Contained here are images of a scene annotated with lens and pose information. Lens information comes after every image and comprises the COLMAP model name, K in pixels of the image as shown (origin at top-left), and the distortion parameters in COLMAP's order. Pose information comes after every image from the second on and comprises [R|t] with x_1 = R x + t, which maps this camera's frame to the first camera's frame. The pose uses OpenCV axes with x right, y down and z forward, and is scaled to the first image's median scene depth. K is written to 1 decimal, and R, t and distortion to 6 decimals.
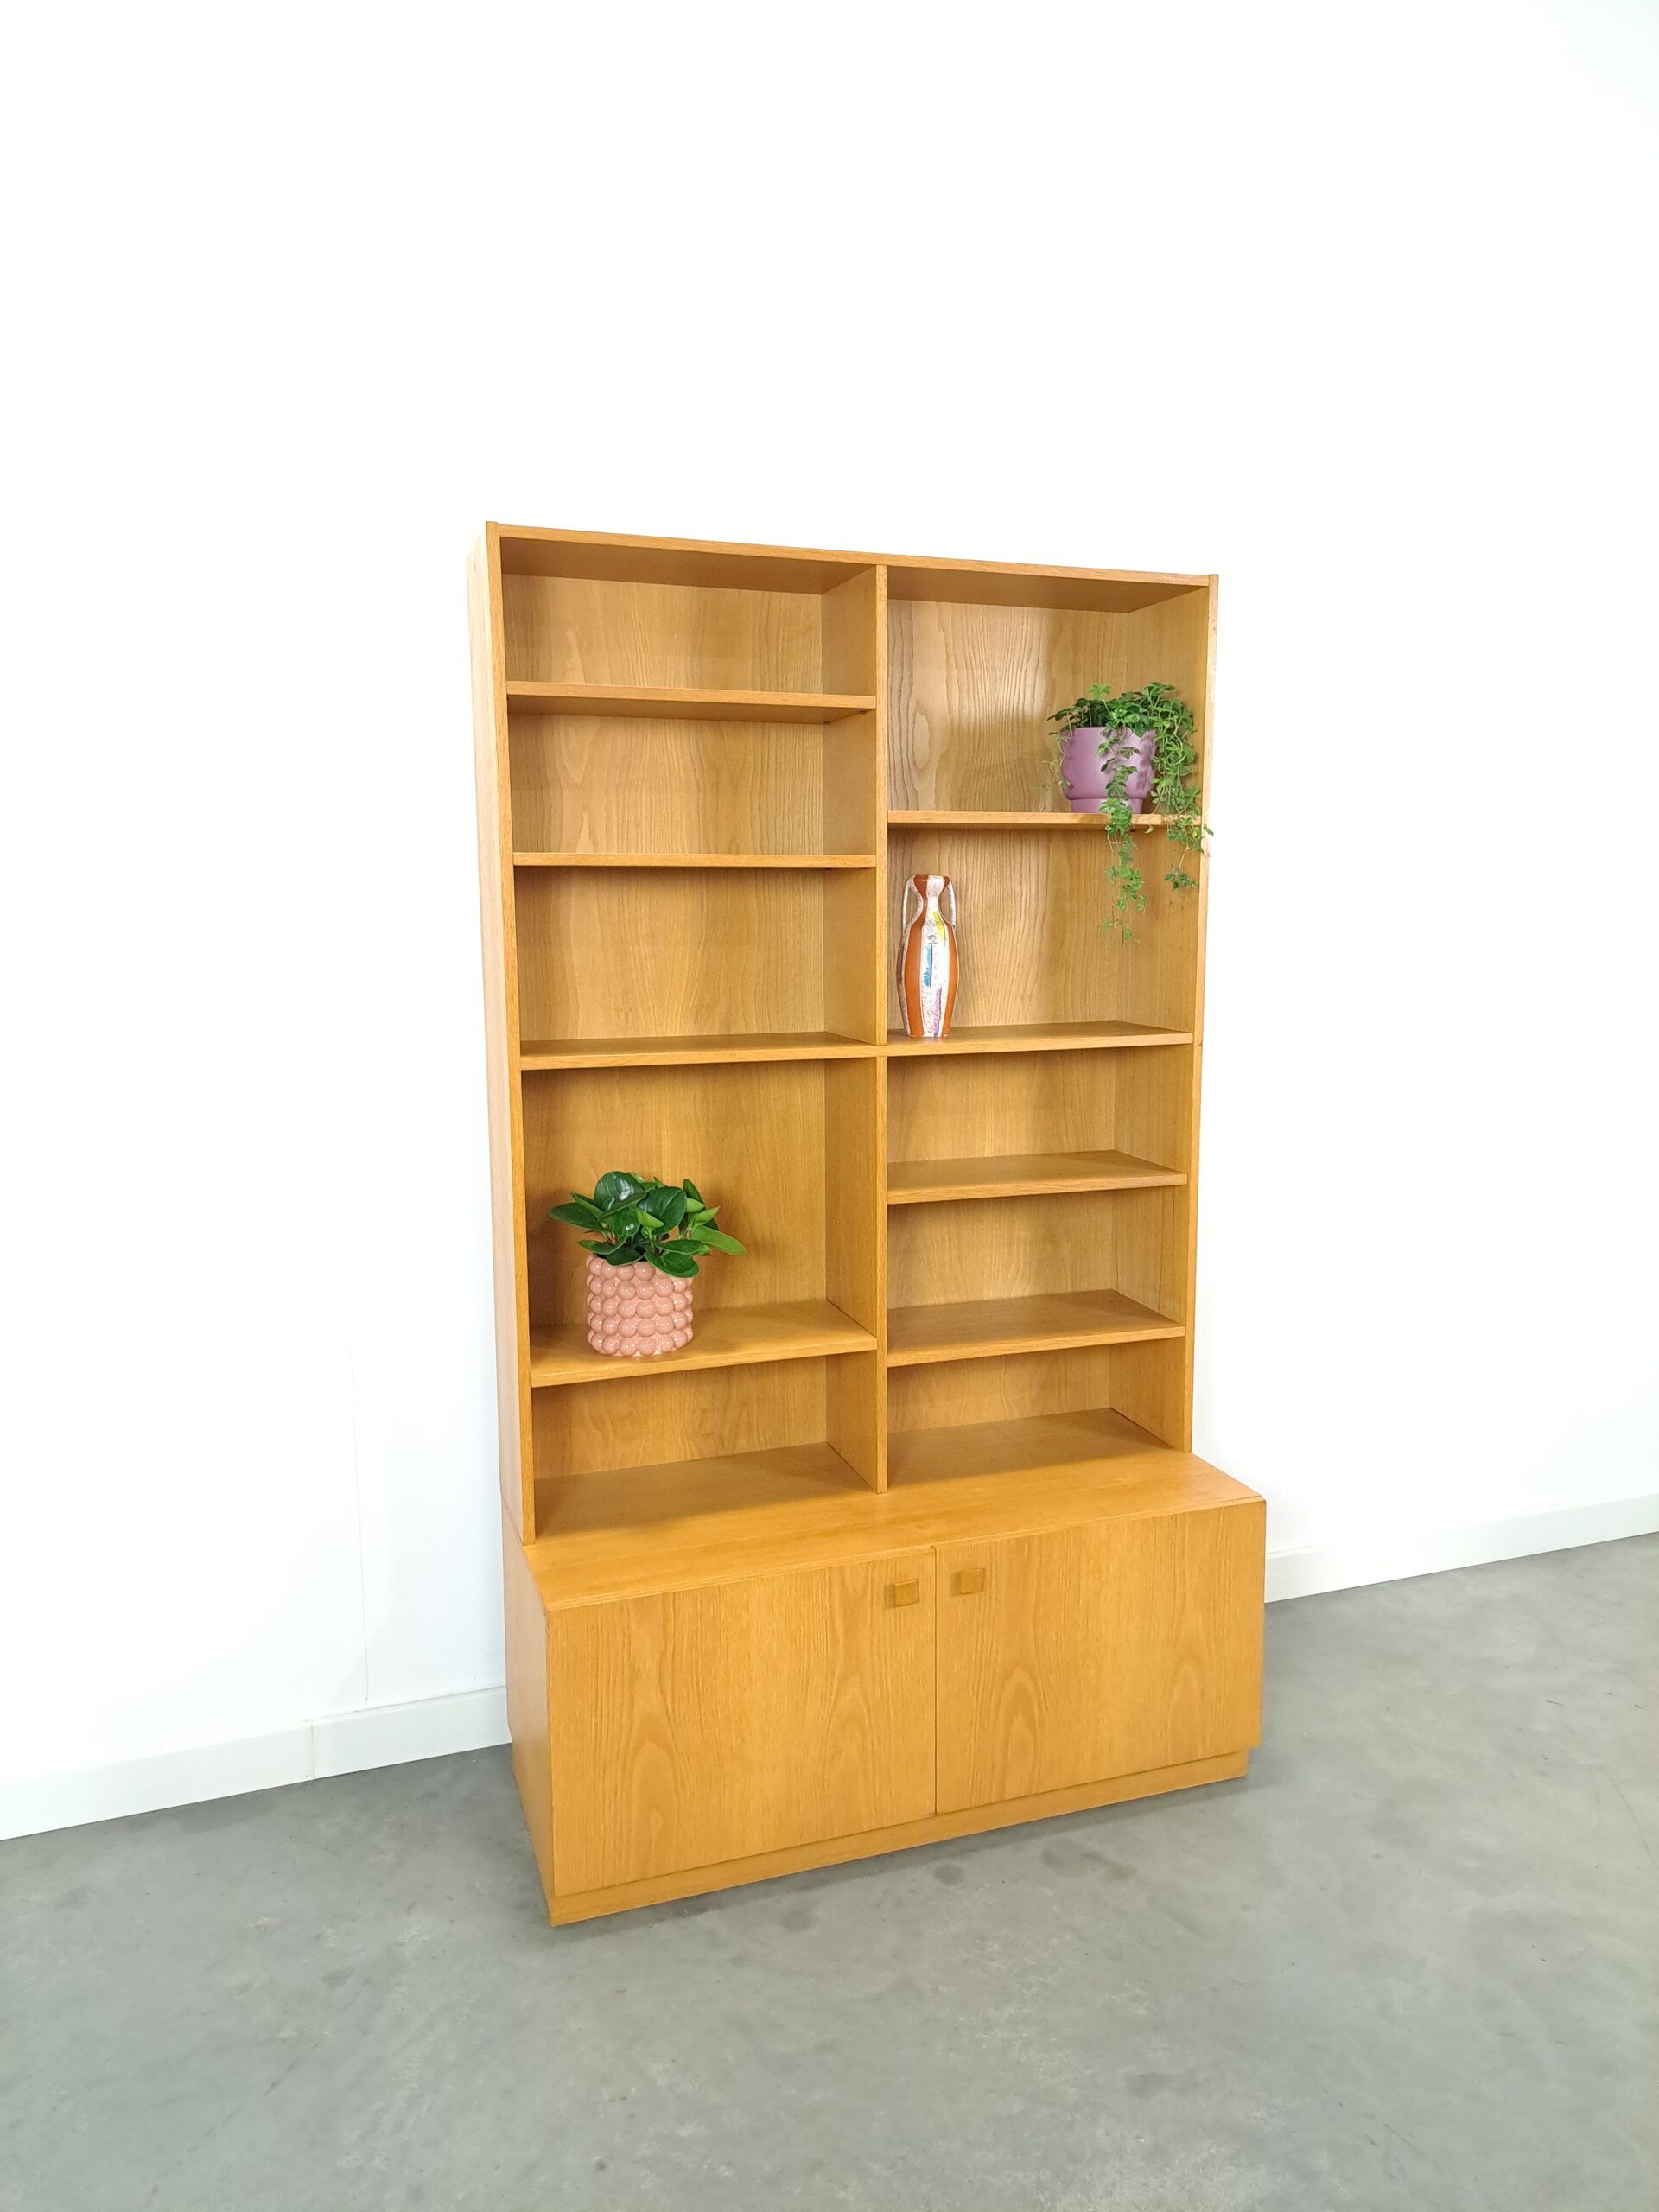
lens RADIAL K [[1571.3, 0, 857.1], [0, 1571.3, 1116.0], [0, 0, 1]] dist [0.094325, -0.109011]
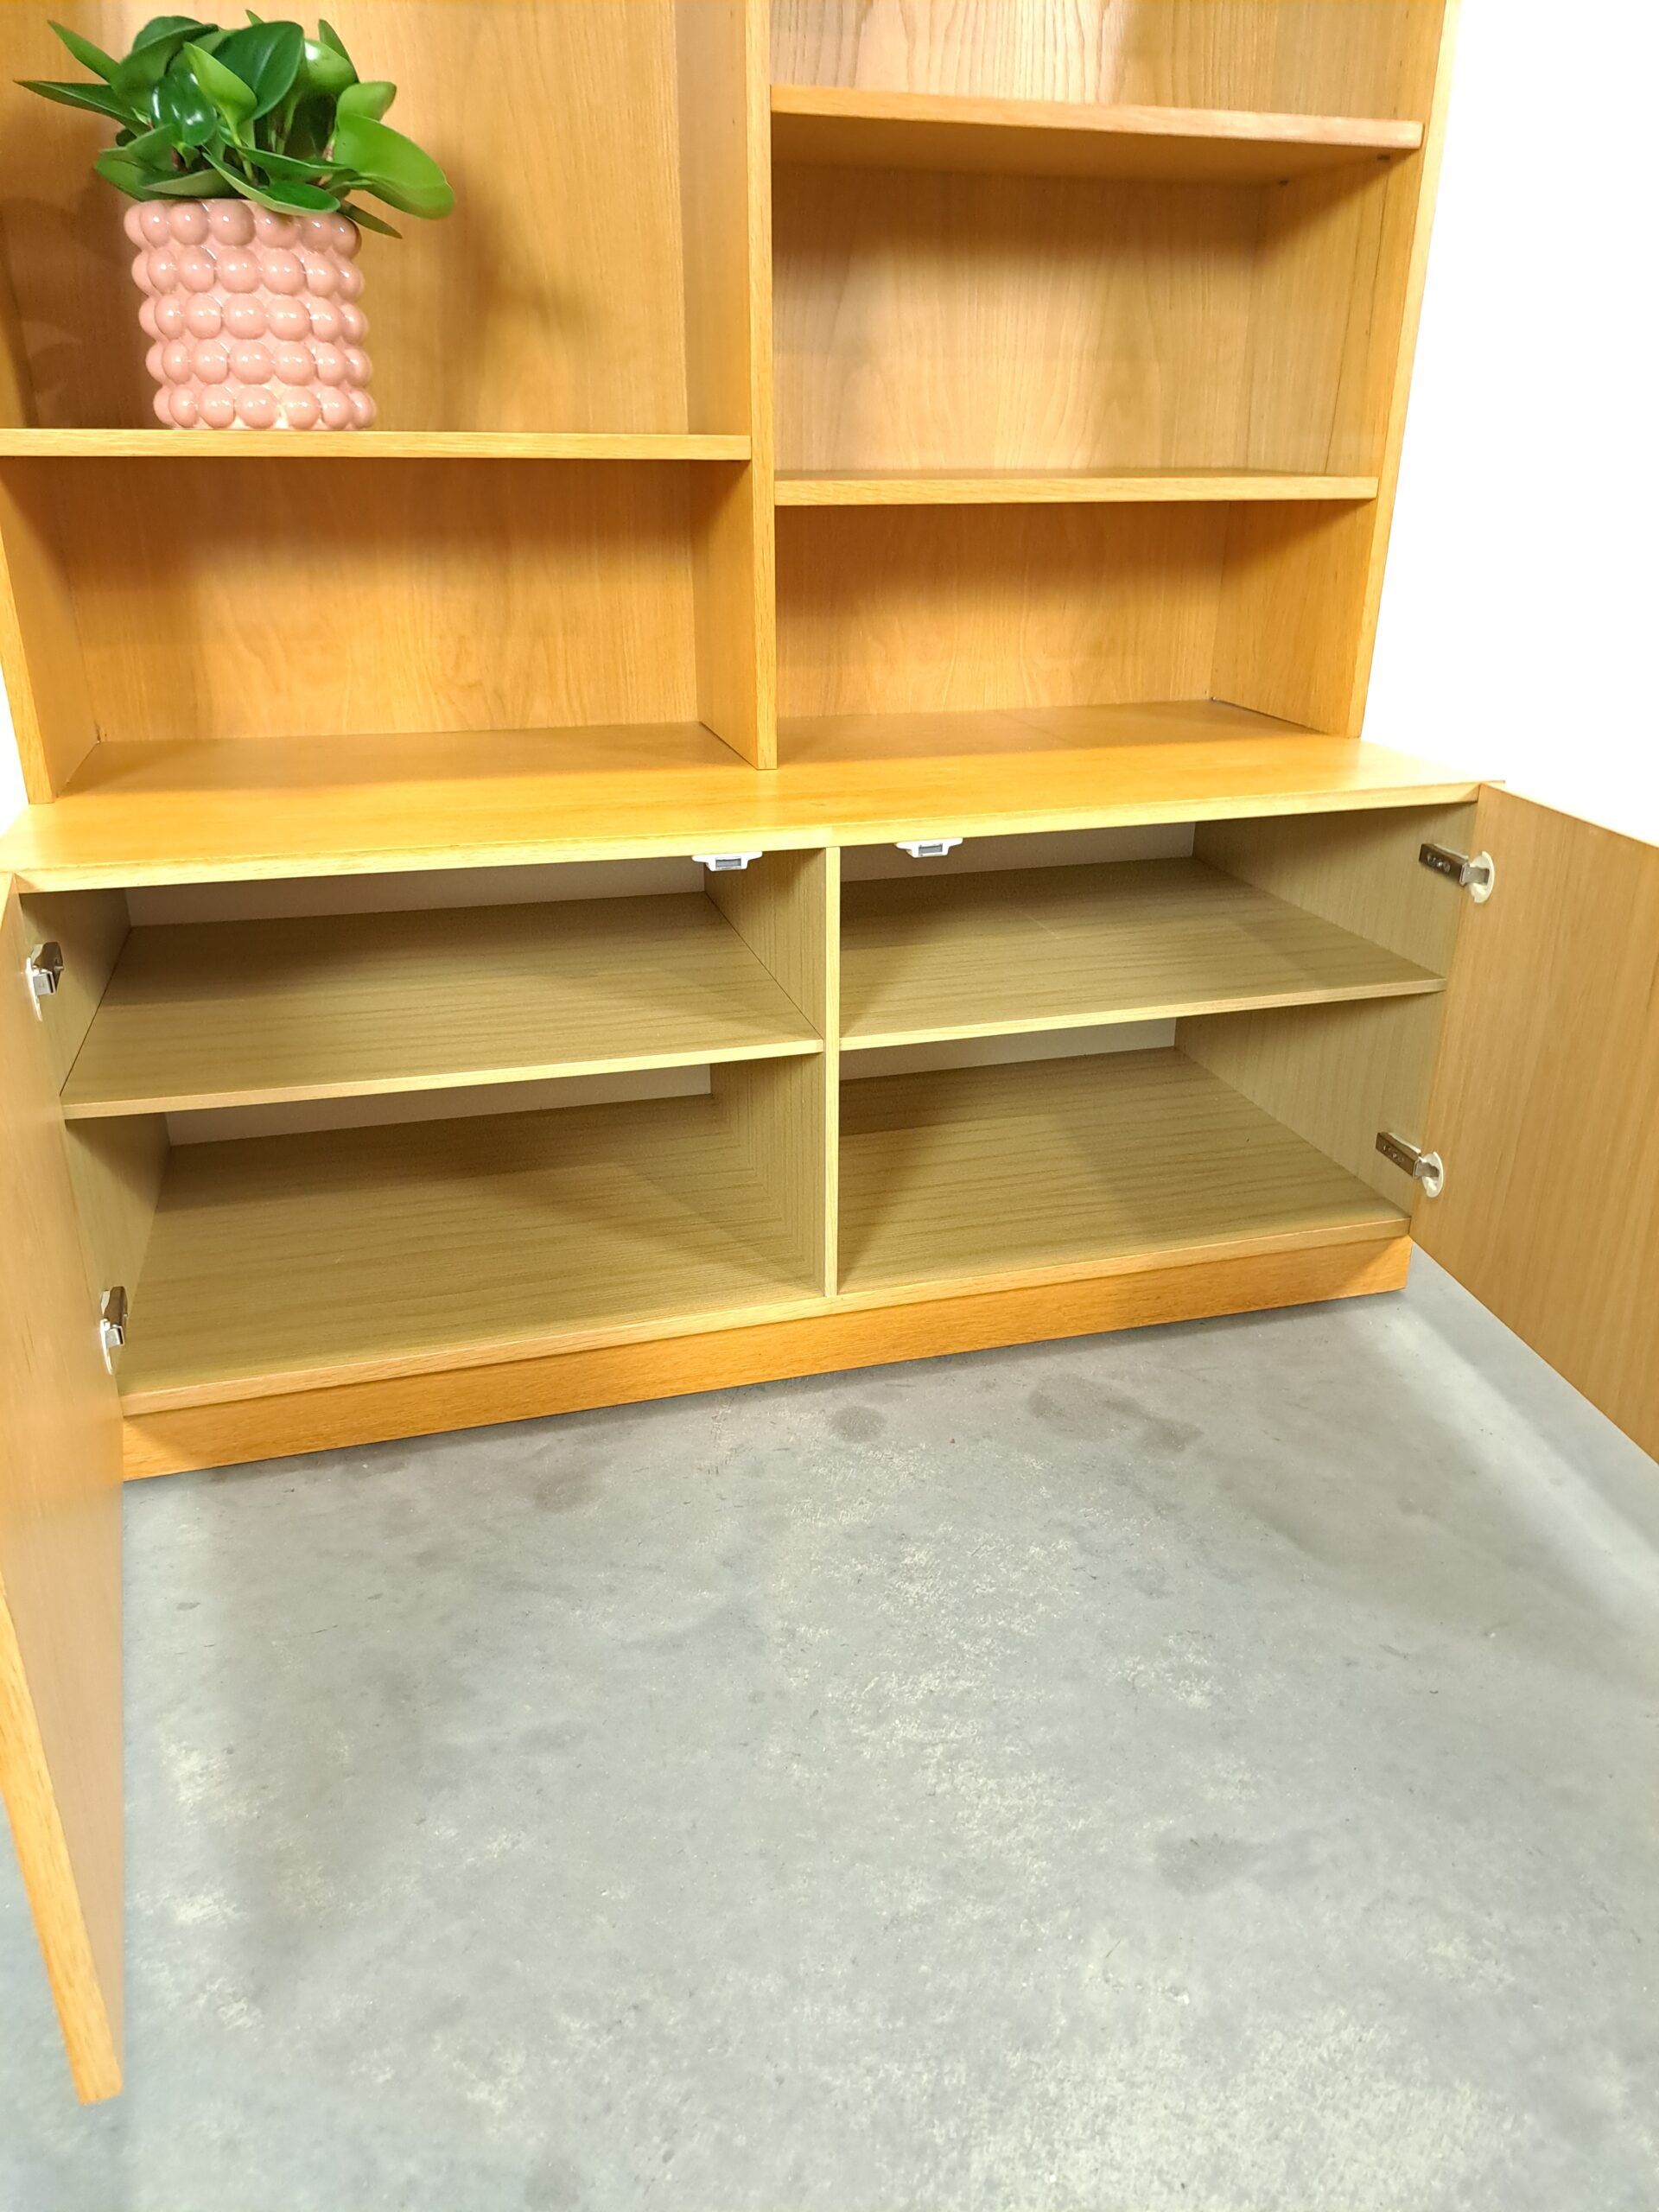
lens RADIAL K [[1592.1, 0, 829.5], [0, 1592.1, 1106.0], [0, 0, 1]] dist [0.091053, -0.114443]
pose [[0.997639, 0.032636, -0.060435, 0.075342], [-0.016176, 0.966791, 0.255054, 0.219151], [0.066751, -0.253474, 0.965036, 0.475616]]
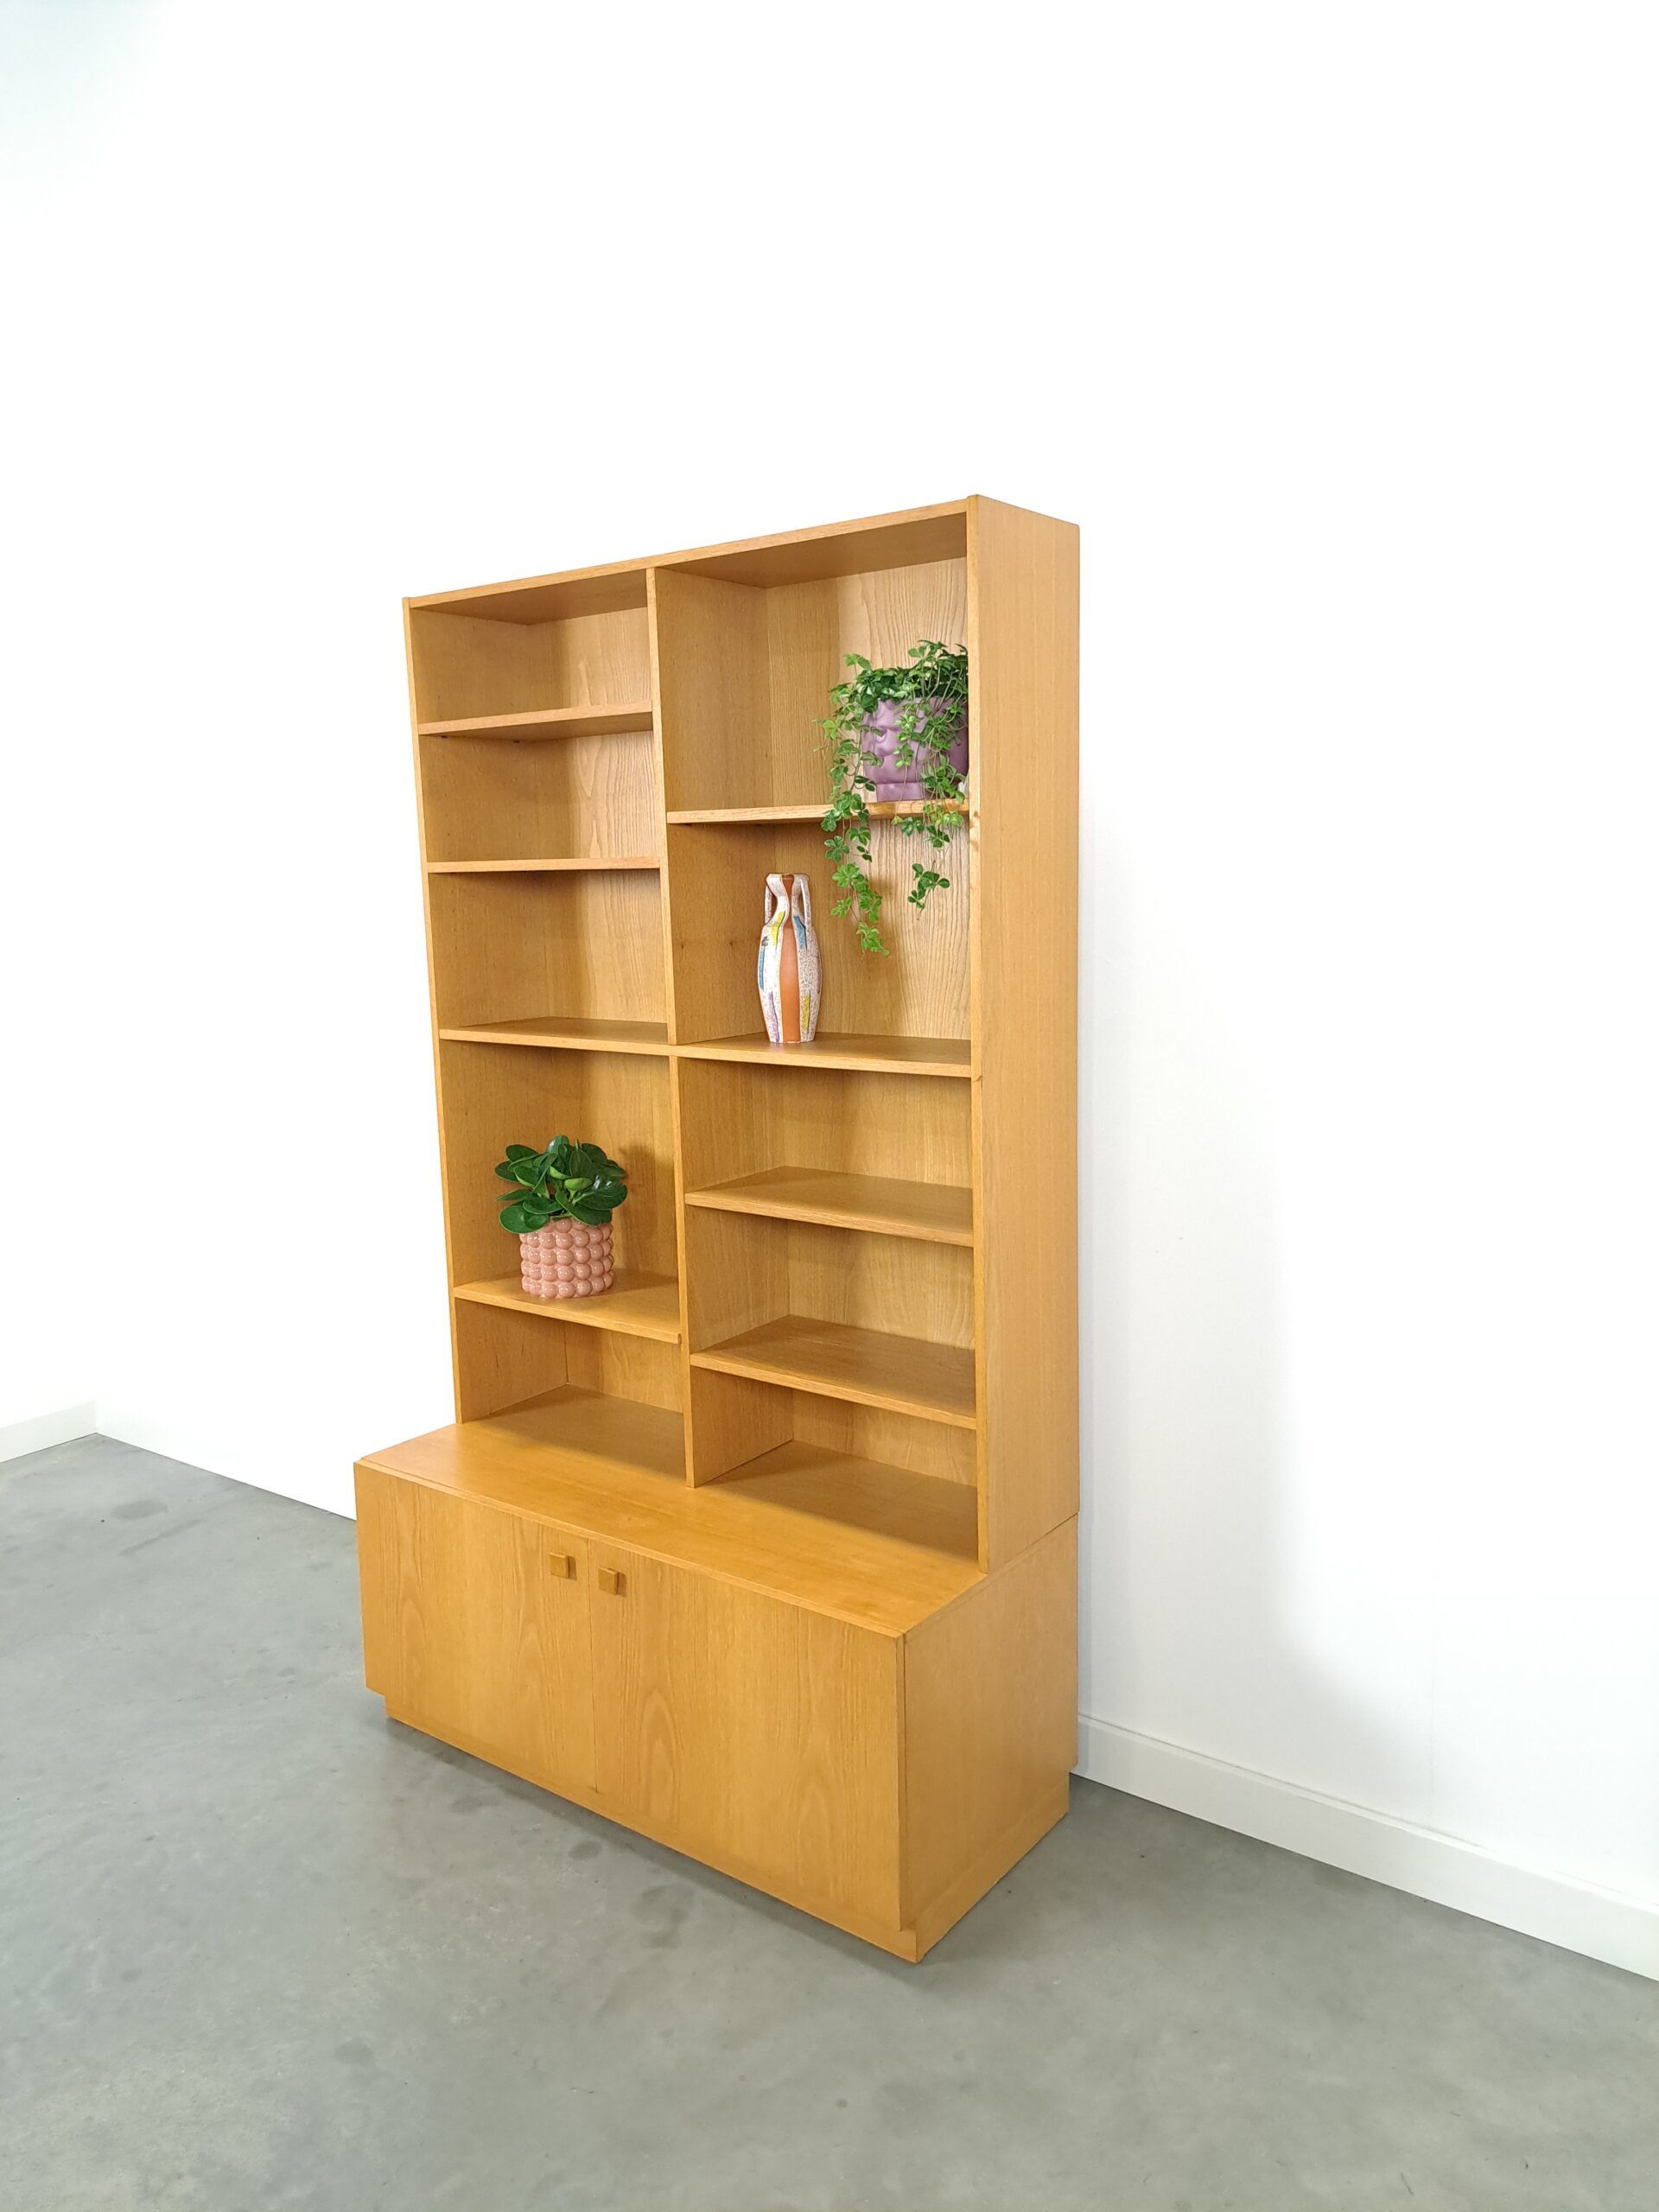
lens RADIAL K [[1583.2, 0, 838.6], [0, 1583.2, 1112.3], [0, 0, 1]] dist [0.068329, -0.060731]
pose [[0.556243, 0.118559, -0.822519, 0.910742], [-0.096507, 0.992290, 0.077766, -0.090786], [0.825397, 0.036122, 0.563396, 0.515832]]
